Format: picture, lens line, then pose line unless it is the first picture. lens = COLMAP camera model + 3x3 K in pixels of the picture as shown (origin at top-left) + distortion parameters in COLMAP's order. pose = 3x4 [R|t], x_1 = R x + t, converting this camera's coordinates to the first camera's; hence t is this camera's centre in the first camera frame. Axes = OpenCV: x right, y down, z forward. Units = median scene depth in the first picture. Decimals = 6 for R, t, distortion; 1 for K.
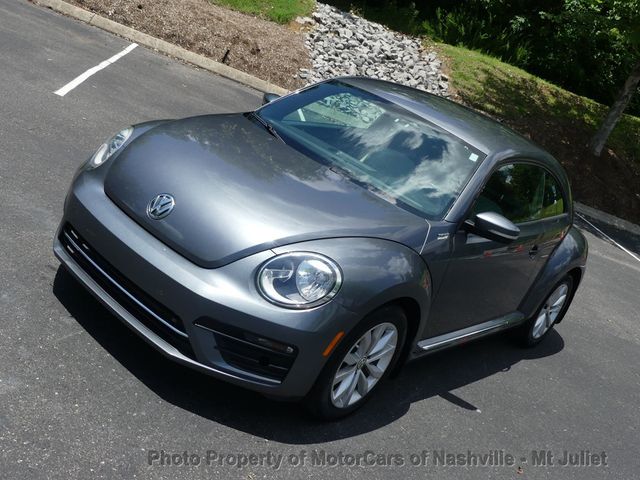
lens RADIAL K [[720.2, 0, 320.0], [0, 720.2, 240.0], [0, 0, 1]] dist [0.011988, -0.032152]
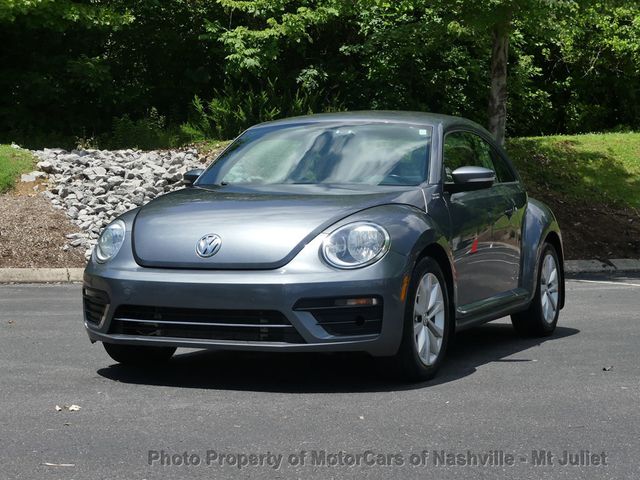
lens RADIAL K [[1325.0, 0, 320.0], [0, 1325.0, 240.0], [0, 0, 1]] dist [-0.011947, -0.038485]
pose [[0.892788, -0.373699, 0.251551, -0.114861], [0.421917, 0.889335, -0.176265, 0.074785], [-0.157843, 0.263501, 0.951658, -0.189711]]
